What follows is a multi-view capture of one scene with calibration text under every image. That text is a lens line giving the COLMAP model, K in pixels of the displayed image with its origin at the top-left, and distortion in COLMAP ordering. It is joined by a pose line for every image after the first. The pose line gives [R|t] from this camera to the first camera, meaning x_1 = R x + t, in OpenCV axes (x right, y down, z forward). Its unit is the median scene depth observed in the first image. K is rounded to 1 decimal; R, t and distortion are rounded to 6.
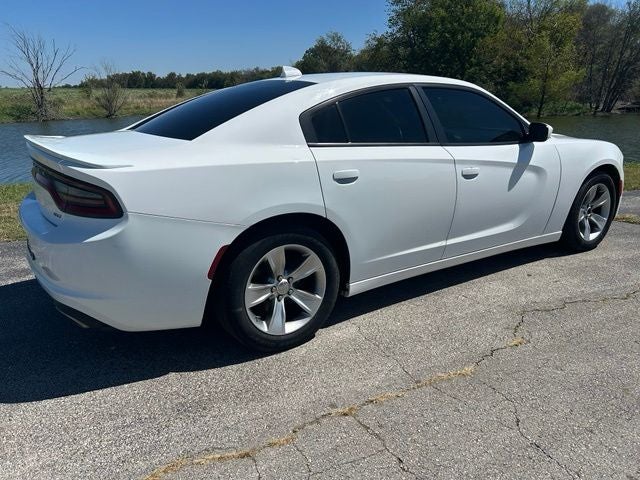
lens RADIAL K [[476.2, 0, 316.8], [0, 476.2, 243.6], [0, 0, 1]] dist [0.055306, -0.055033]
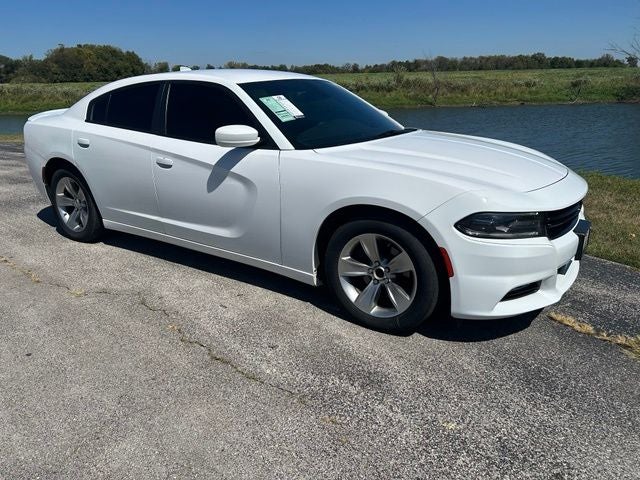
lens RADIAL K [[485.1, 0, 320.0], [0, 485.1, 240.0], [0, 0, 1]] dist [0.058158, -0.065206]
pose [[0.370346, 0.292168, -0.881749, 1.546733], [-0.266542, 0.942753, 0.200431, -0.310003], [0.889831, 0.160794, 0.427020, 0.892986]]
